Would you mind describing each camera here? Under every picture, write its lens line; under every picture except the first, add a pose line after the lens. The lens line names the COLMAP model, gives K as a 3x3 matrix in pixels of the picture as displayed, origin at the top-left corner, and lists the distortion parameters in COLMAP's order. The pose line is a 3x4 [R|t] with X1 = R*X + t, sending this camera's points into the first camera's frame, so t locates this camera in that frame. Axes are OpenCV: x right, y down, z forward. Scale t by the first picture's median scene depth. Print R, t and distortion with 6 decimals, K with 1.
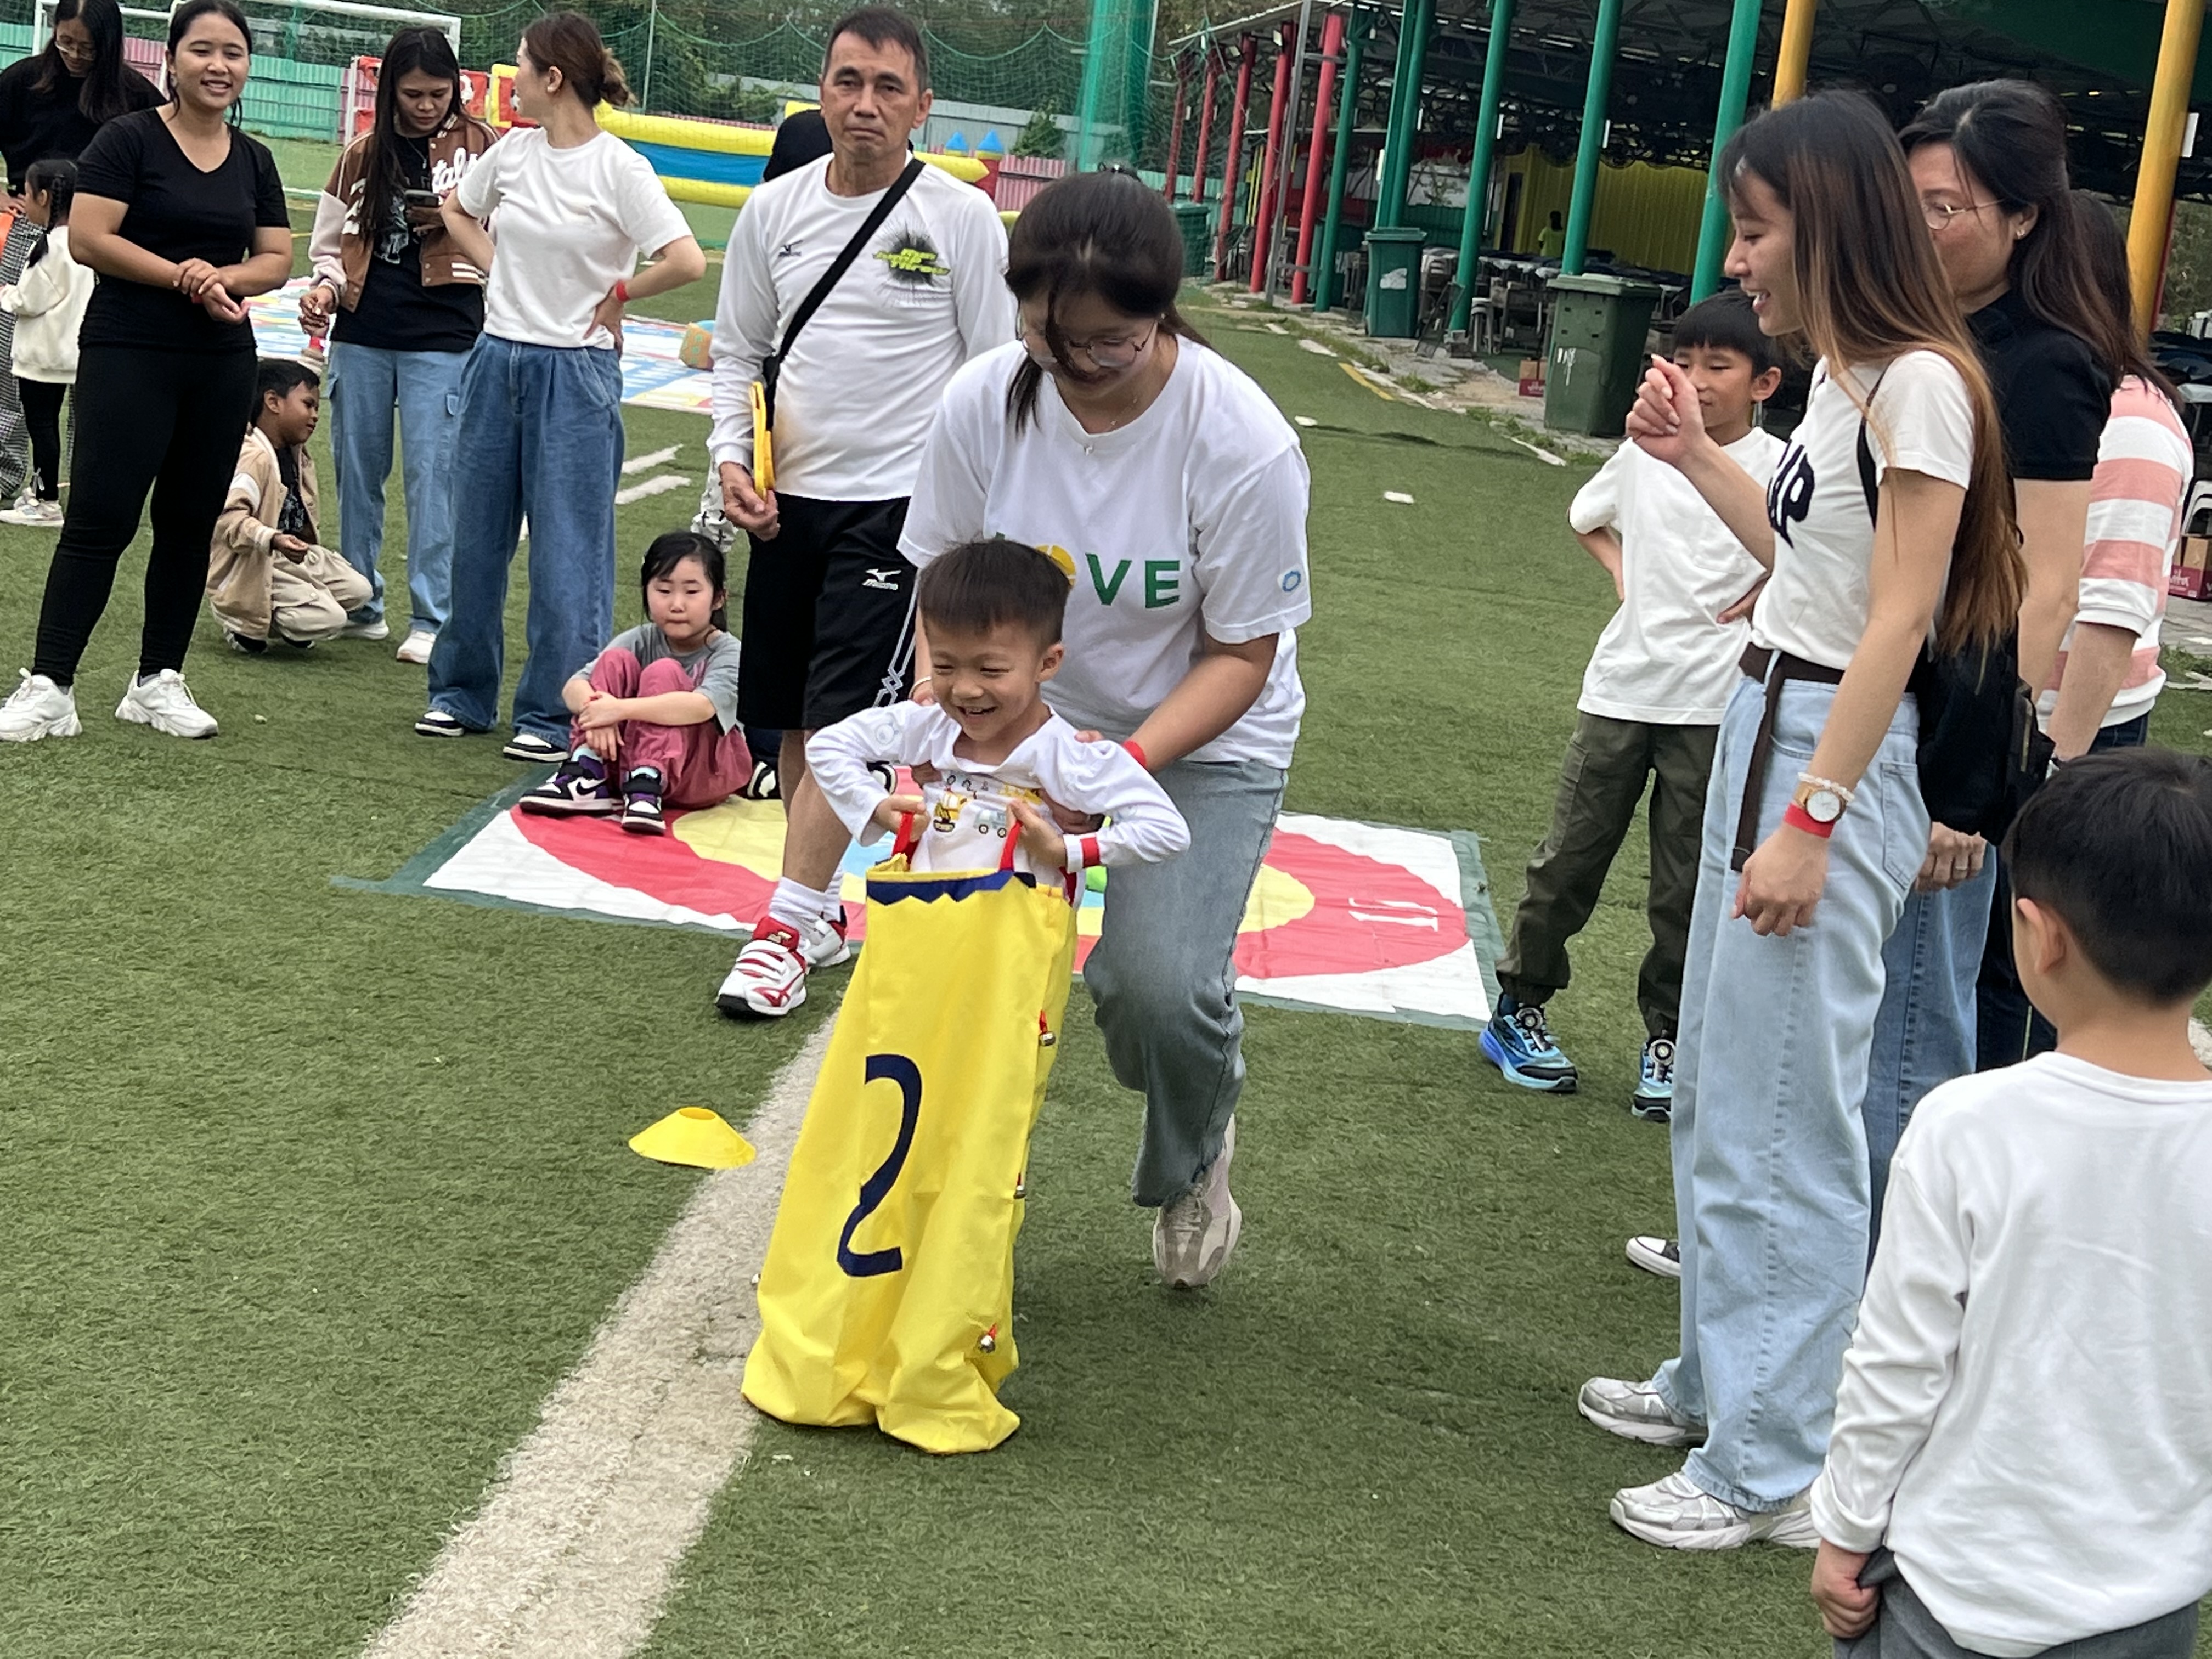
lens RADIAL K [[3708.9, 0, 1032.9], [0, 3708.9, 824.6], [0, 0, 1]] dist [0.379964, -1.441366]
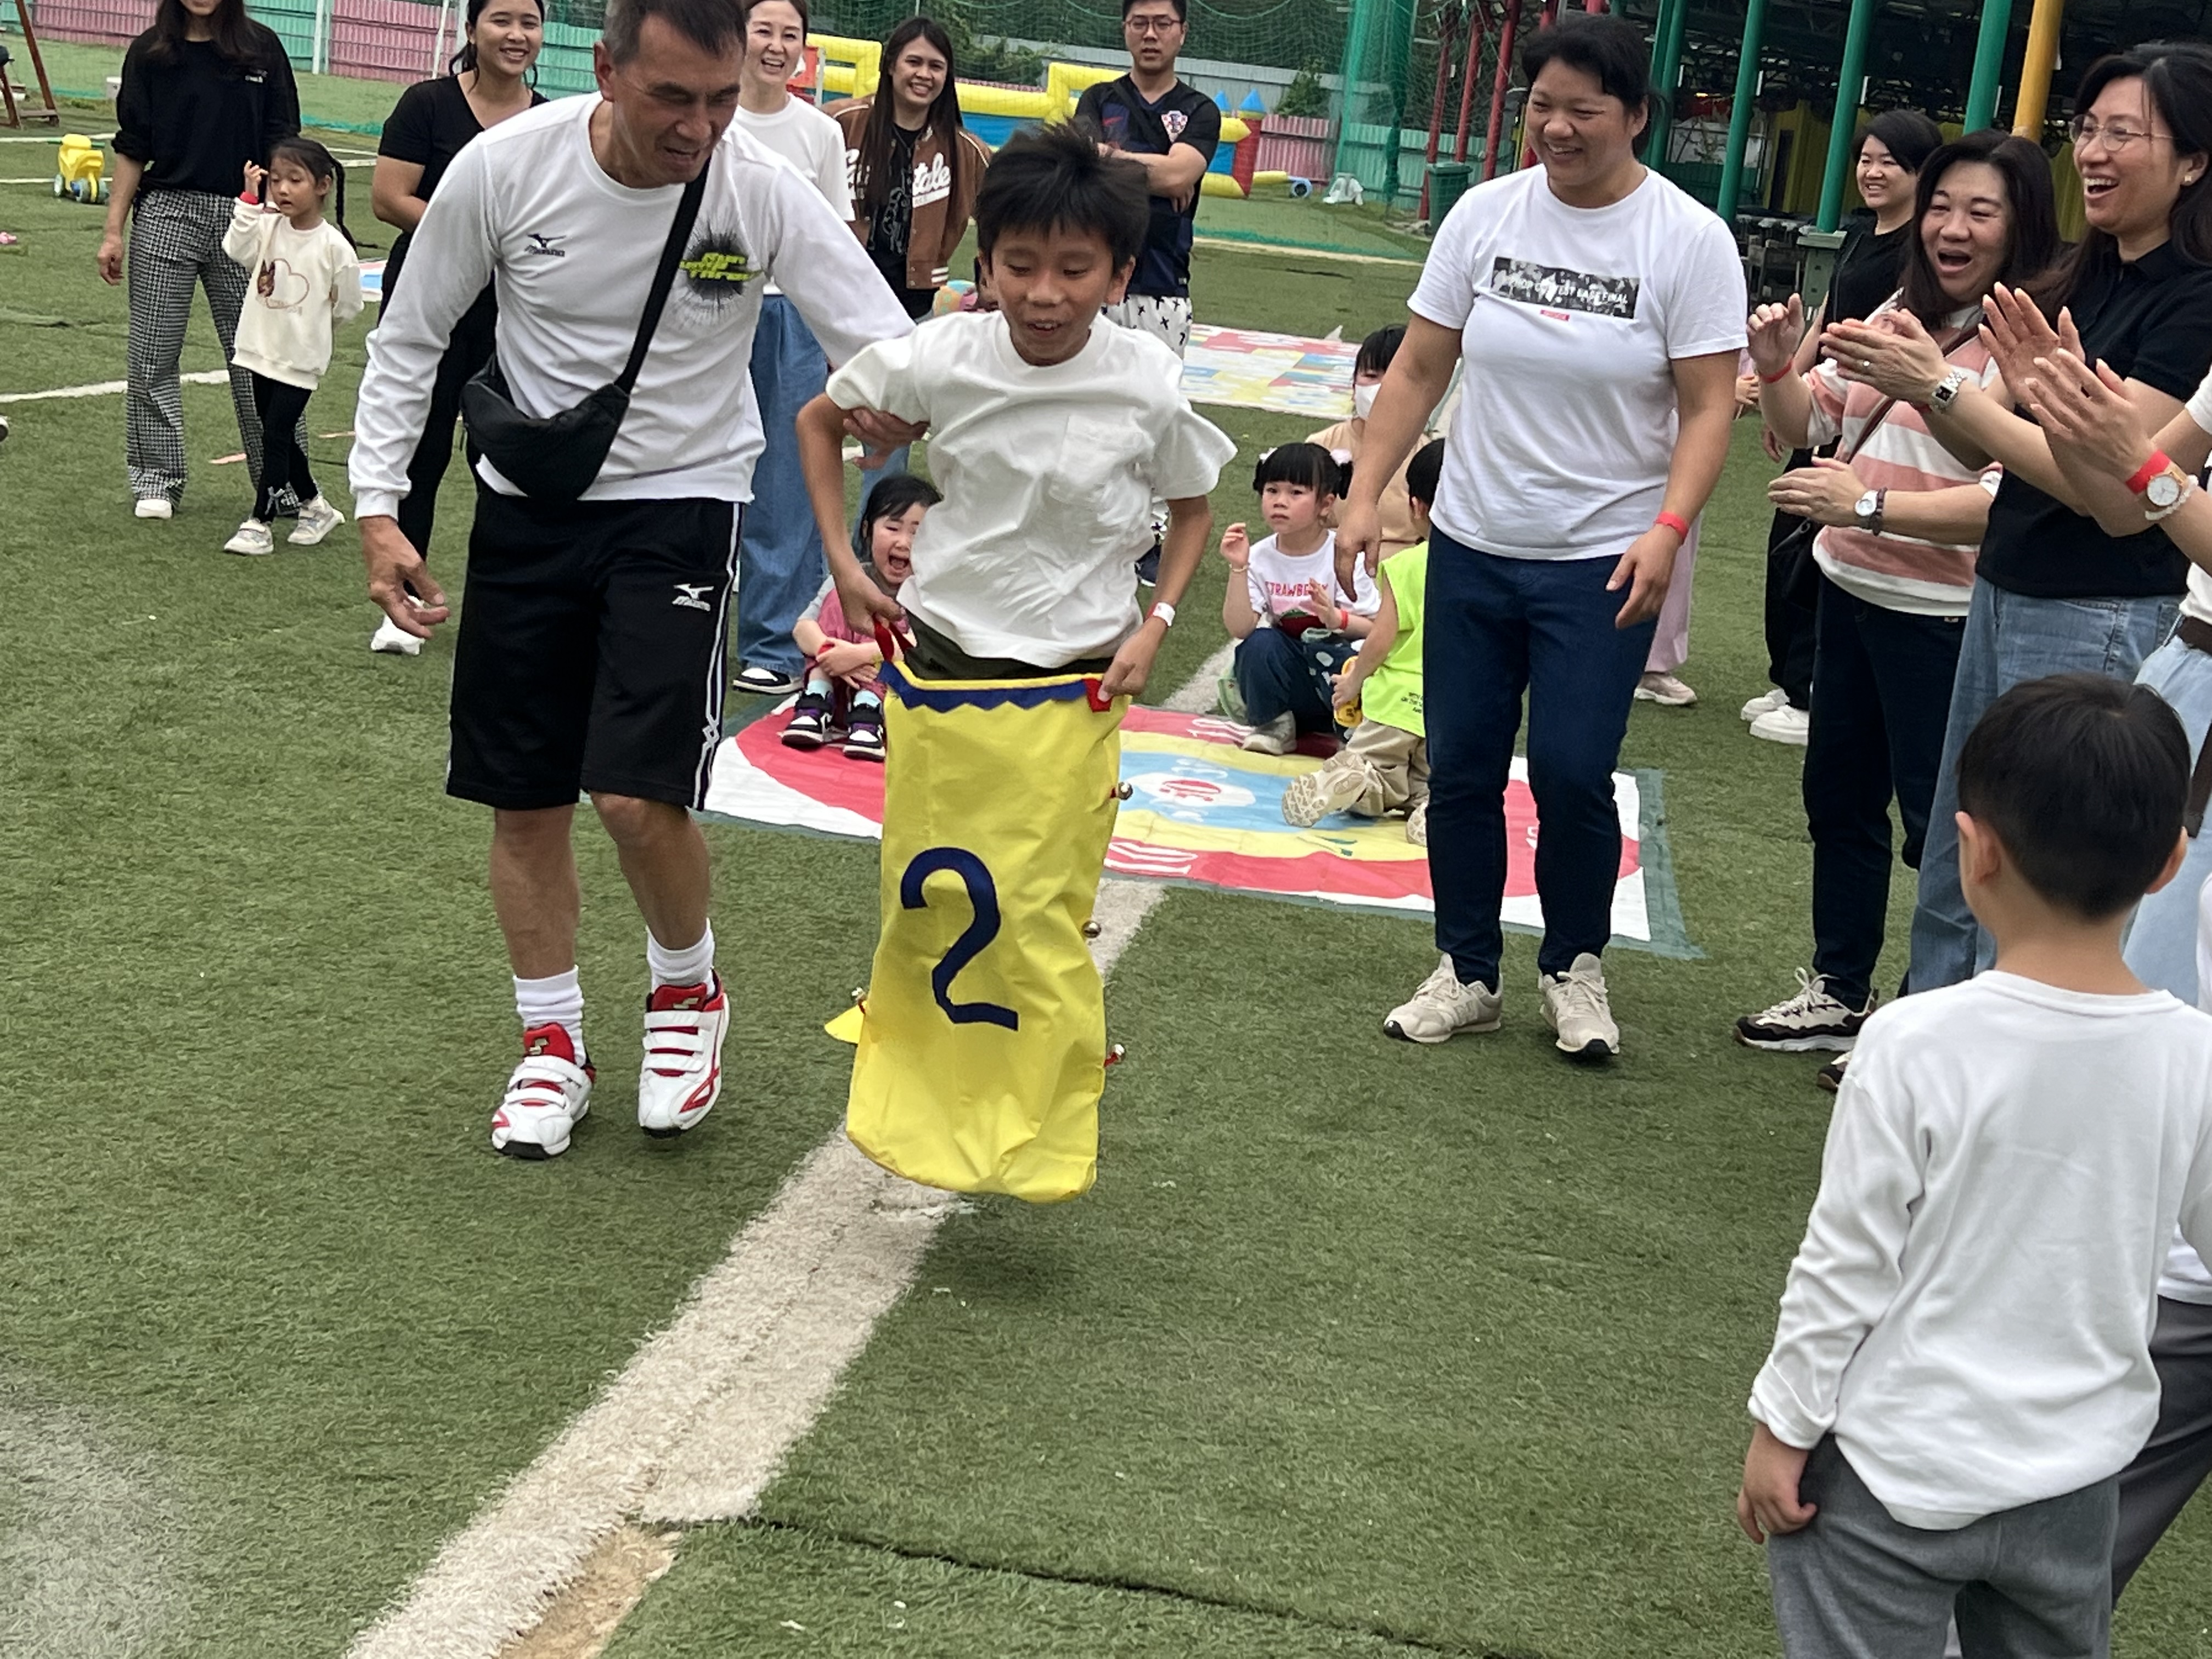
lens RADIAL K [[3708.9, 0, 1032.9], [0, 3708.9, 824.6], [0, 0, 1]] dist [0.379964, -1.441366]
pose [[0.997593, 0.012661, -0.068175, 0.032607], [-0.011976, 0.999874, 0.010454, 0.016987], [0.068299, -0.009612, 0.997619, -0.101509]]
